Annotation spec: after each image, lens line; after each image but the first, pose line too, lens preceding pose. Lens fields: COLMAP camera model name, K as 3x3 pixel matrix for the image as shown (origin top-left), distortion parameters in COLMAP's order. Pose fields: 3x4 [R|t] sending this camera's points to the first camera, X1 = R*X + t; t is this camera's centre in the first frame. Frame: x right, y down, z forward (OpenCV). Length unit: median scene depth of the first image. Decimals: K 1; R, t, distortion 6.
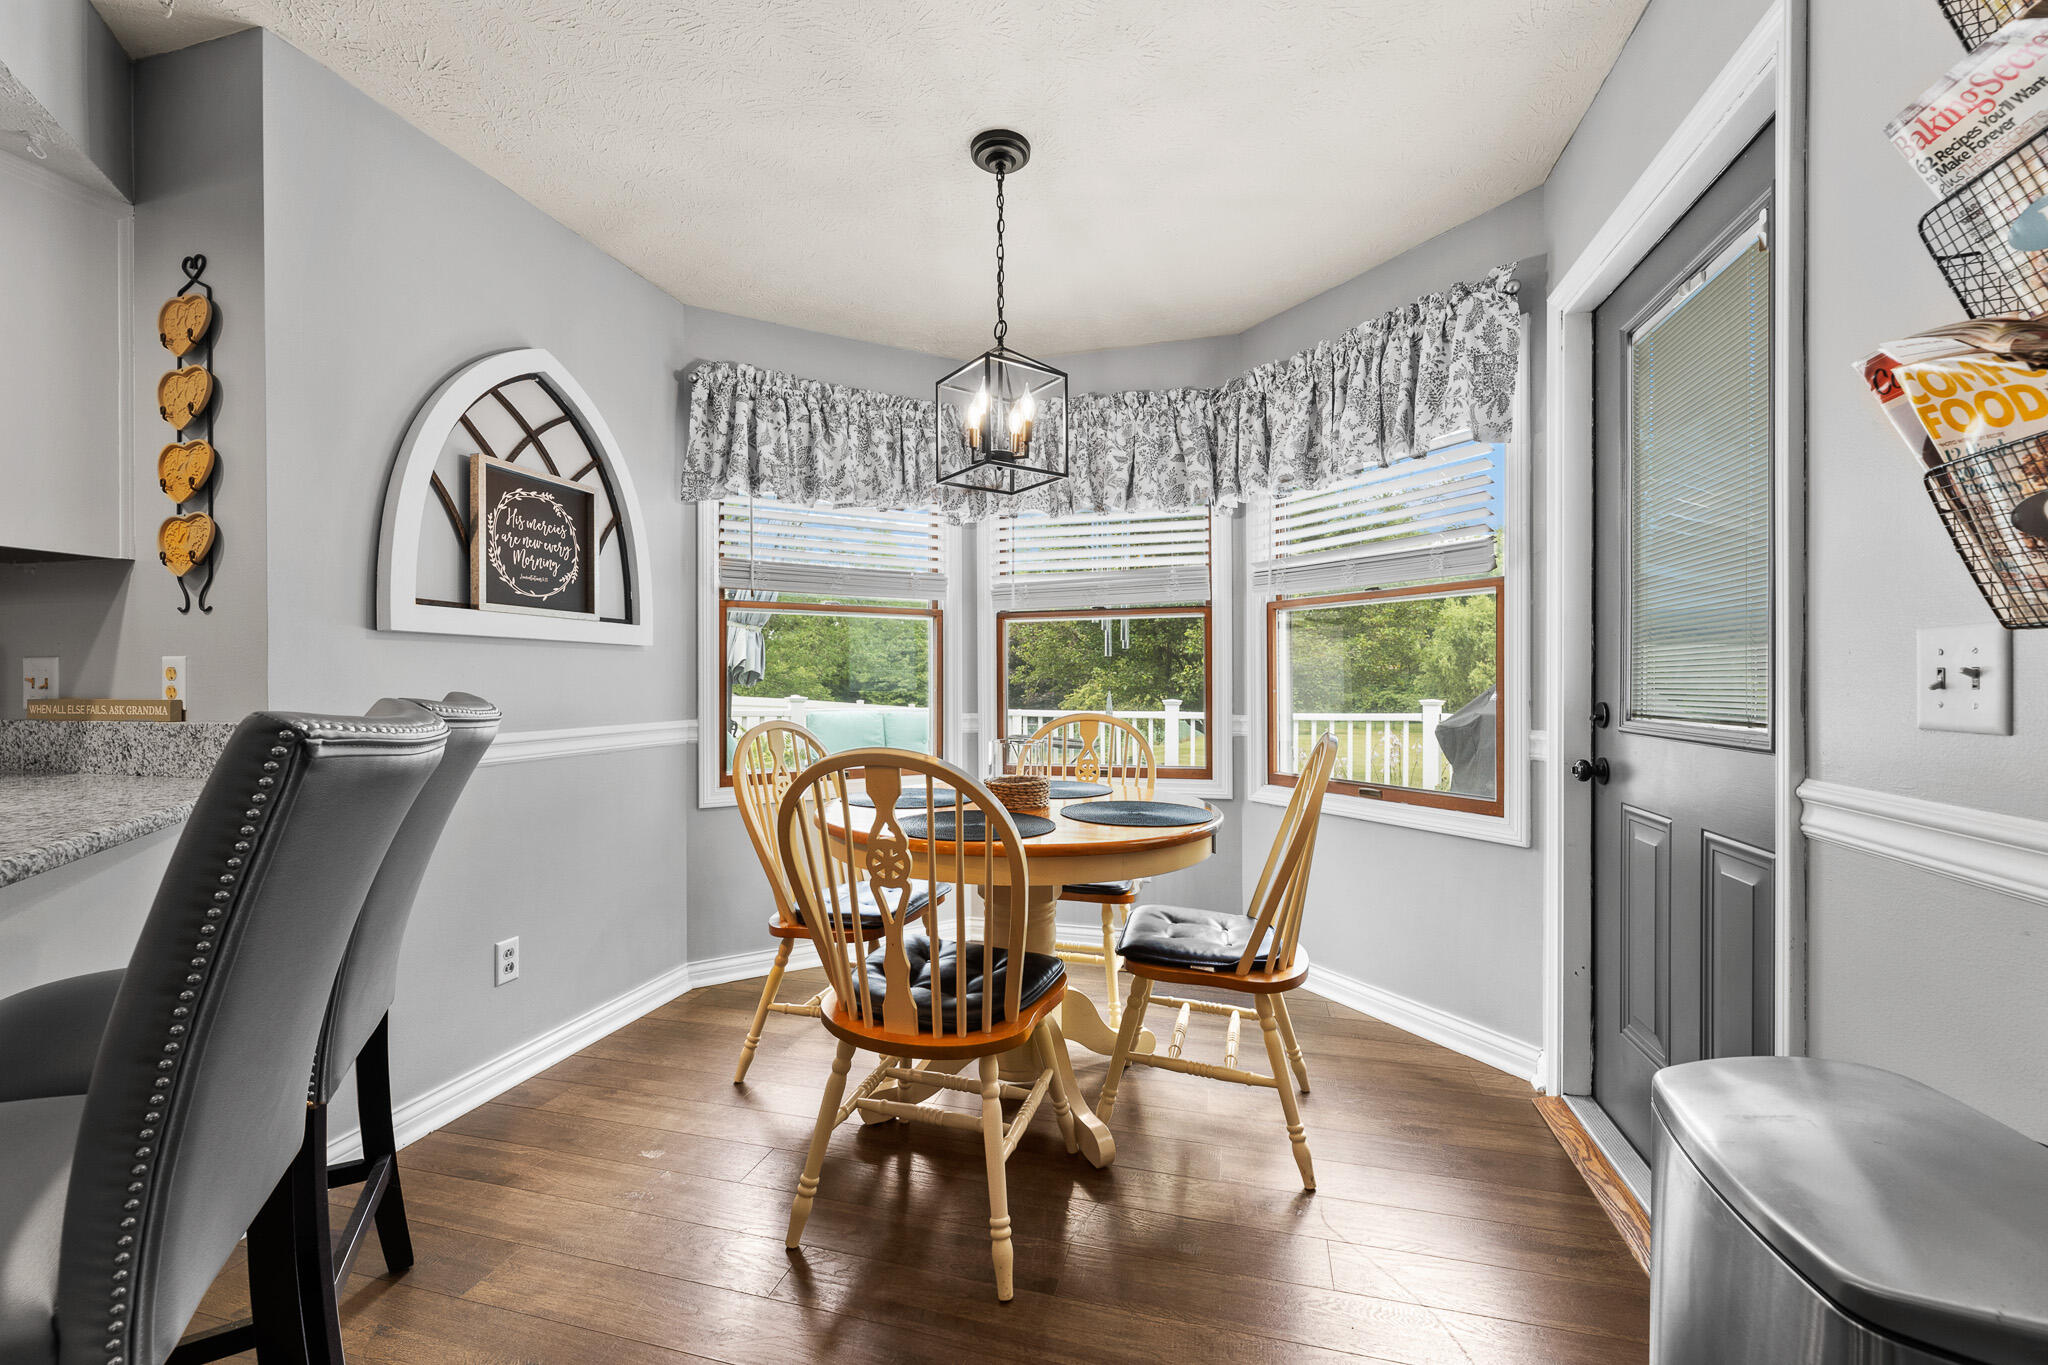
lens RADIAL K [[820.1, 0, 1032.8], [0, 820.1, 677.7], [0, 0, 1]] dist [0.000956, 0.003394]
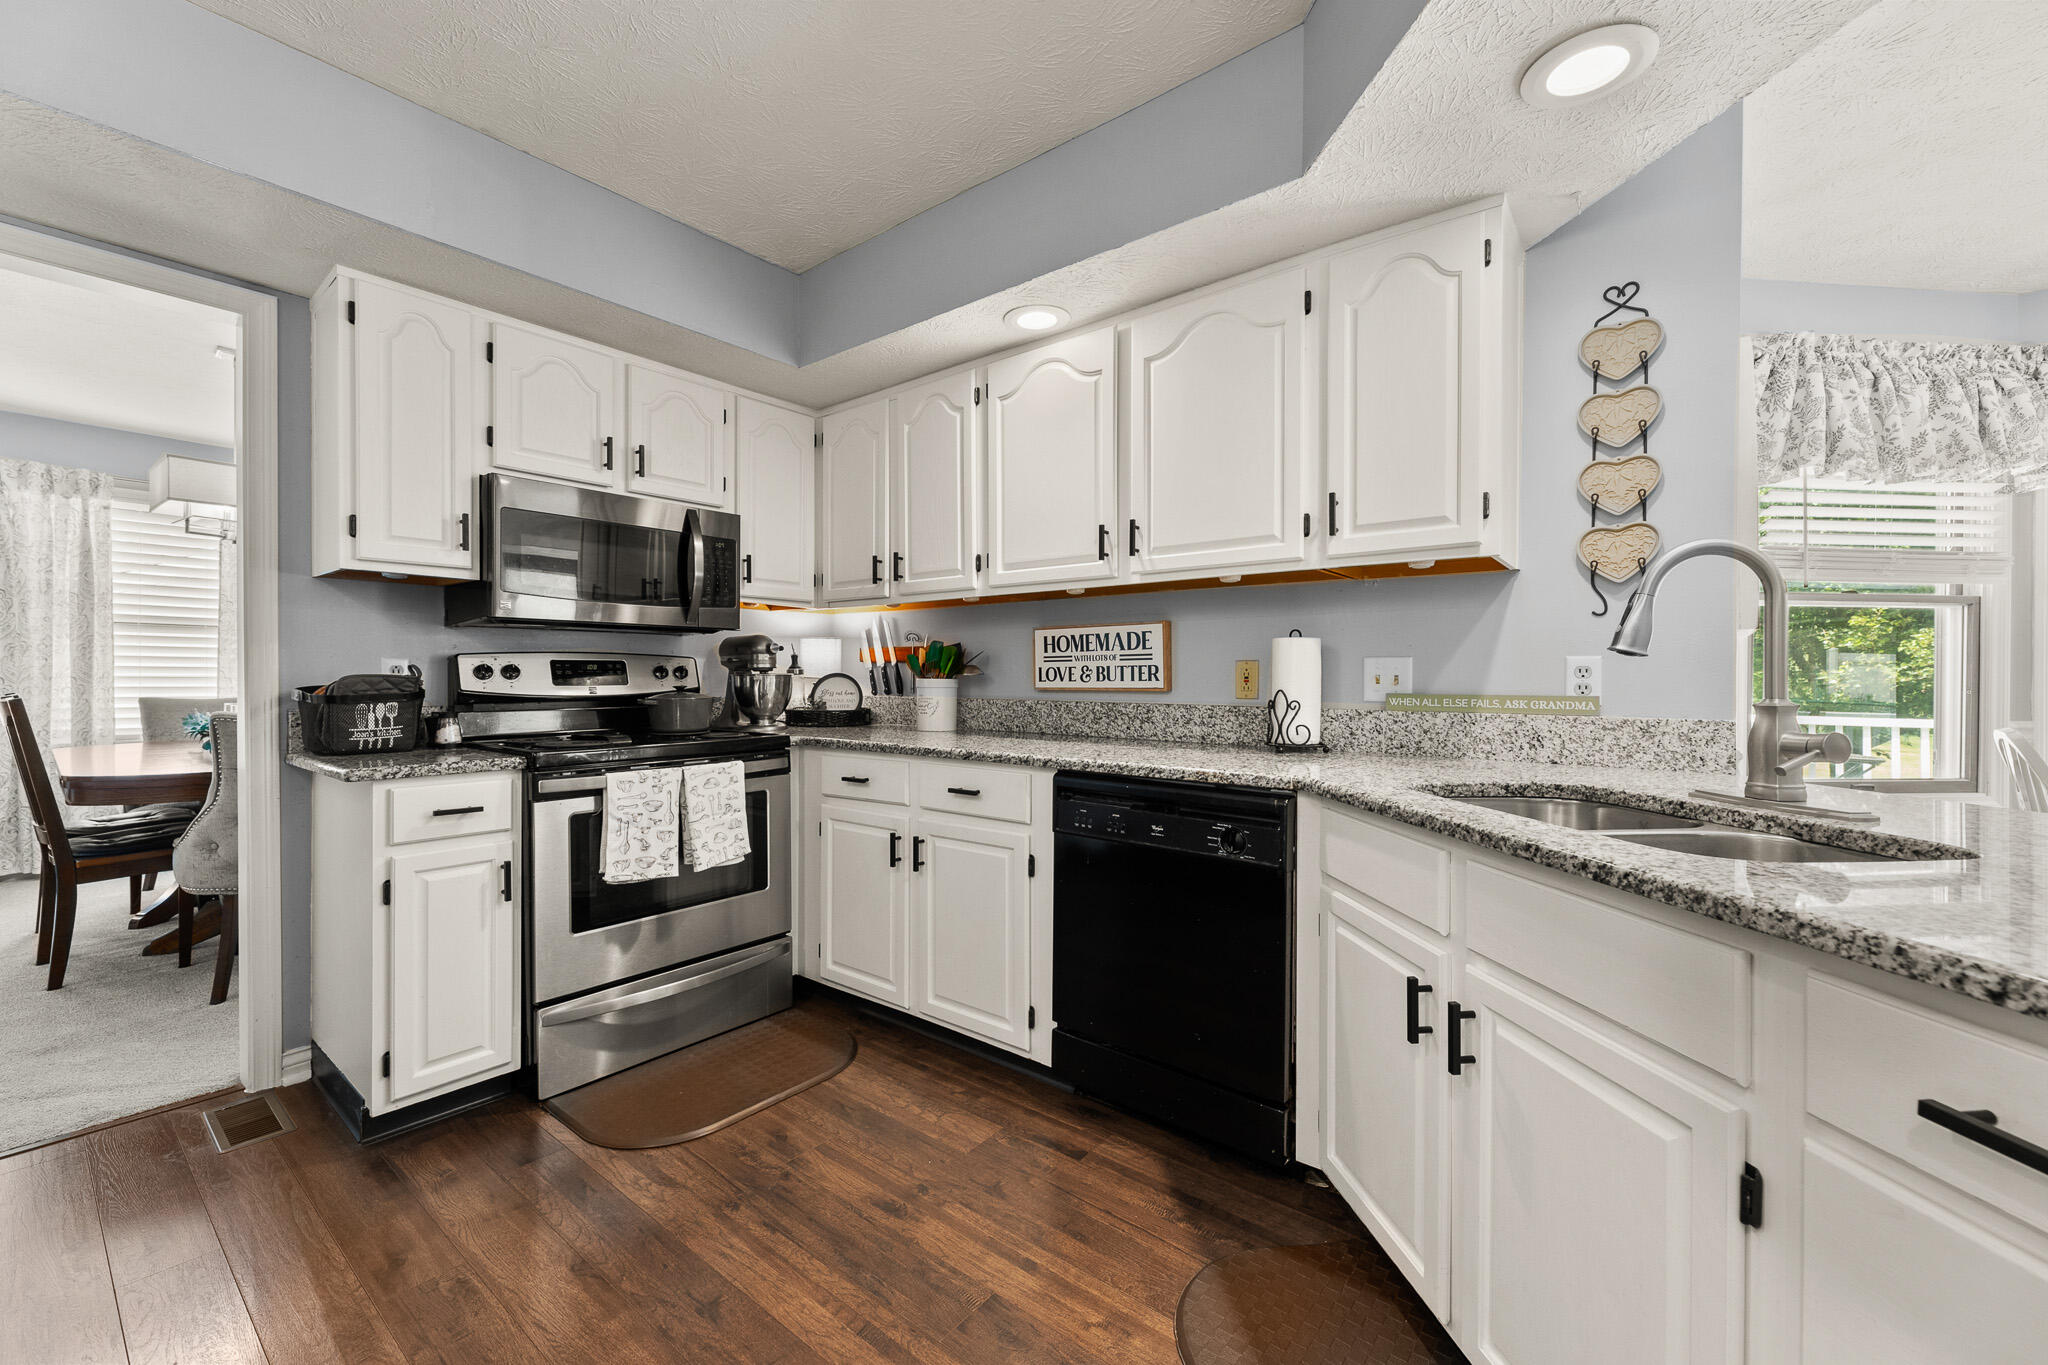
lens RADIAL K [[818.1, 0, 1019.5], [0, 818.1, 679.2], [0, 0, 1]] dist [-0.000167, 0.003136]
pose [[0.918072, 0.007250, -0.396348, -0.944511], [-0.004854, 0.999963, 0.007049, 0.000410], [0.396384, -0.004547, 0.918073, -0.213540]]
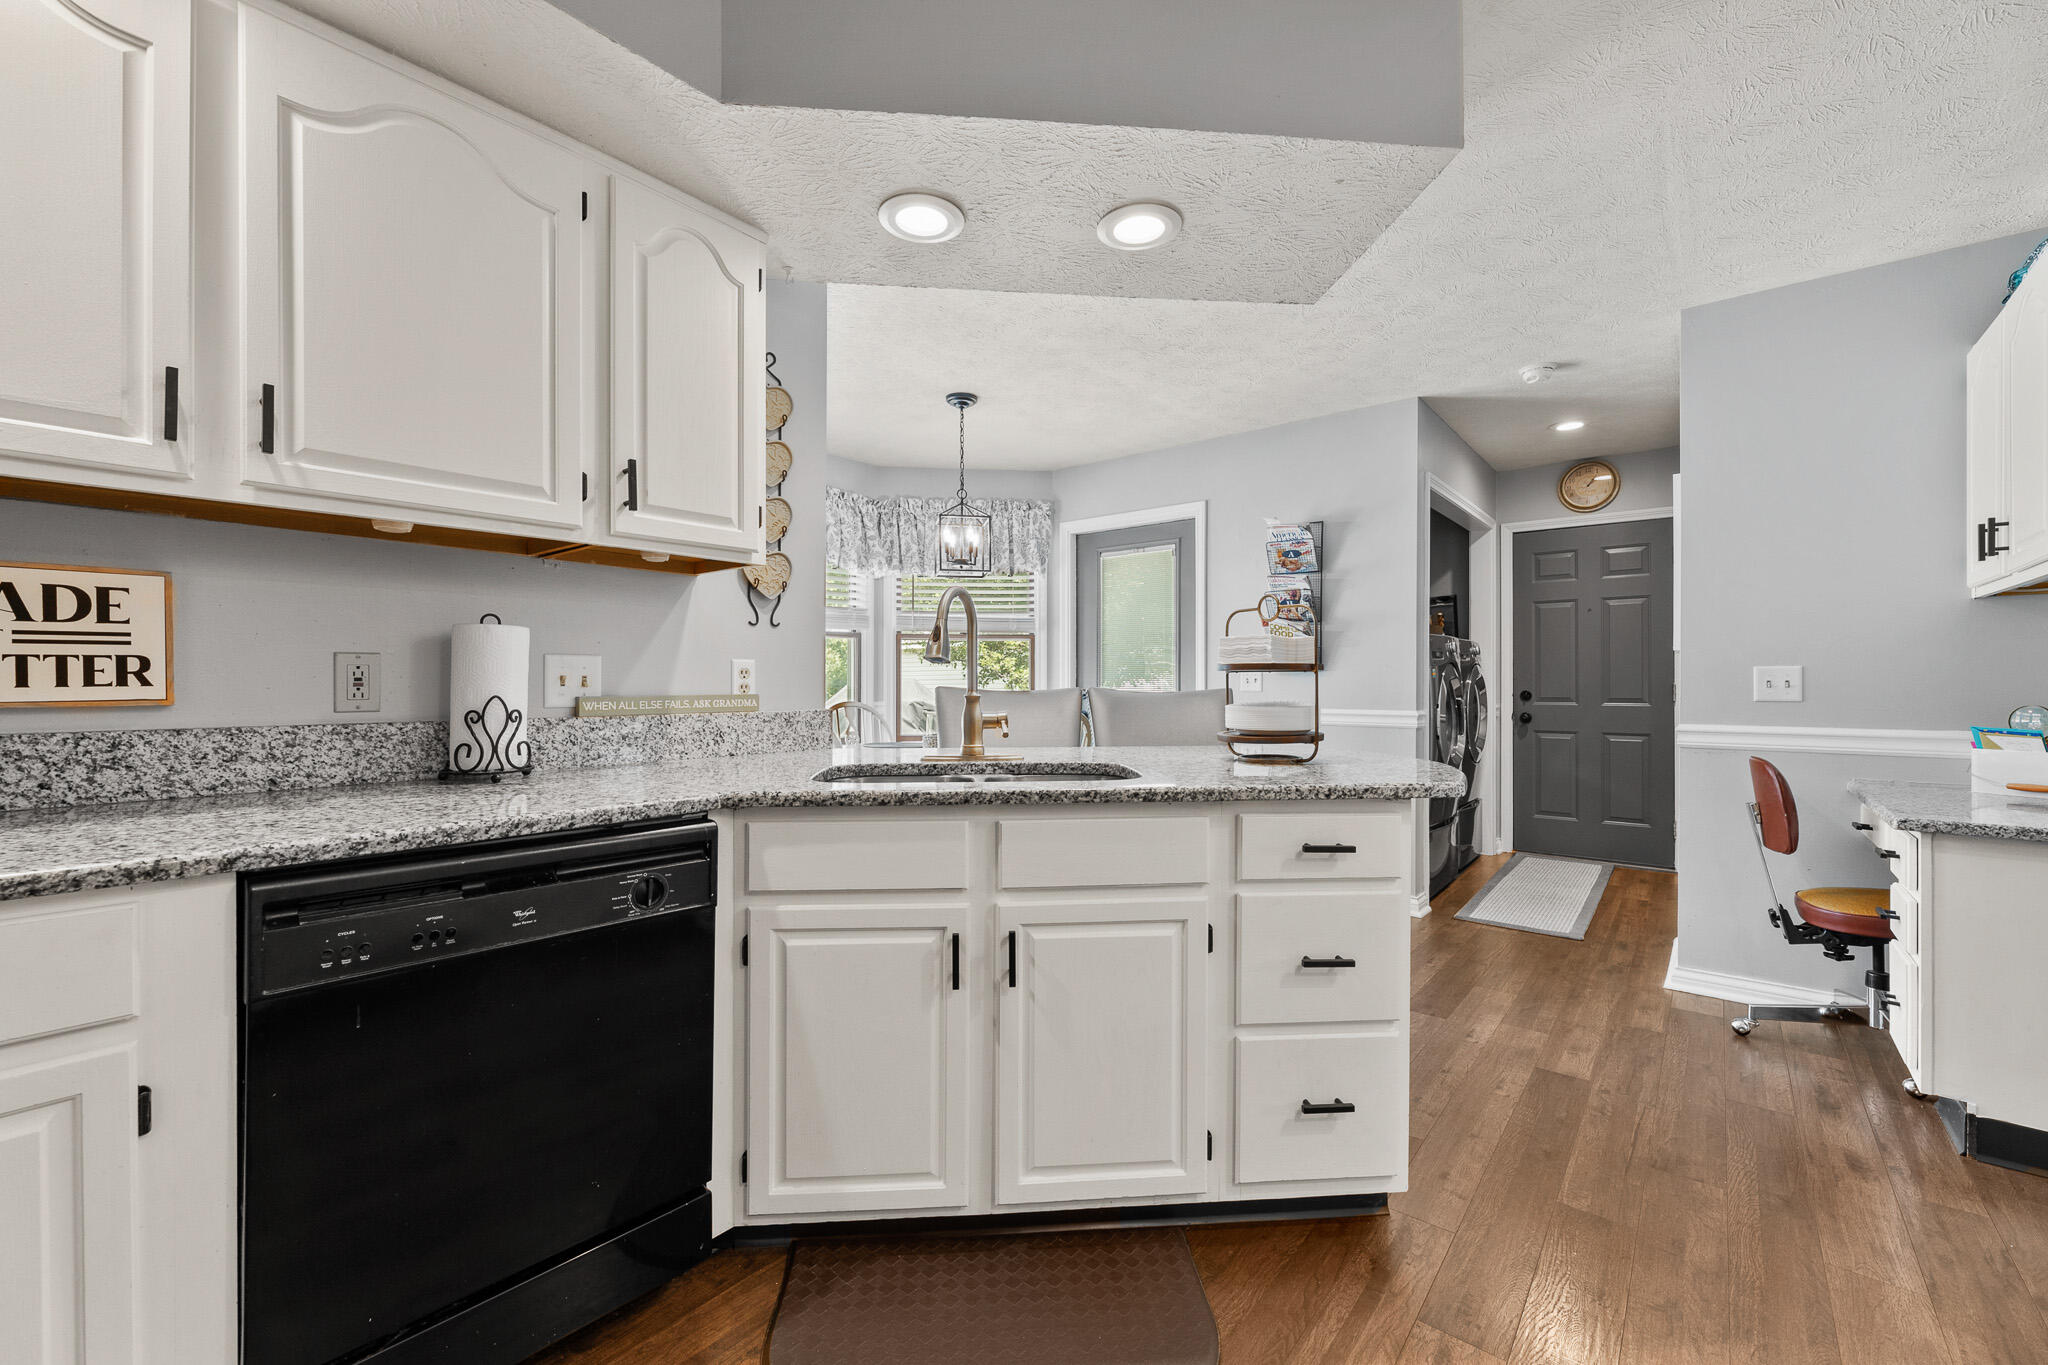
lens RADIAL K [[837.5, 0, 1024.5], [0, 837.5, 682.0], [0, 0, 1]] dist [0.000907, -0.000346]
pose [[0.410879, 0.000642, 0.911690, -1.476363], [-0.004839, 0.999987, 0.001477, 0.002815], [-0.911677, -0.005019, 0.410877, 0.062238]]
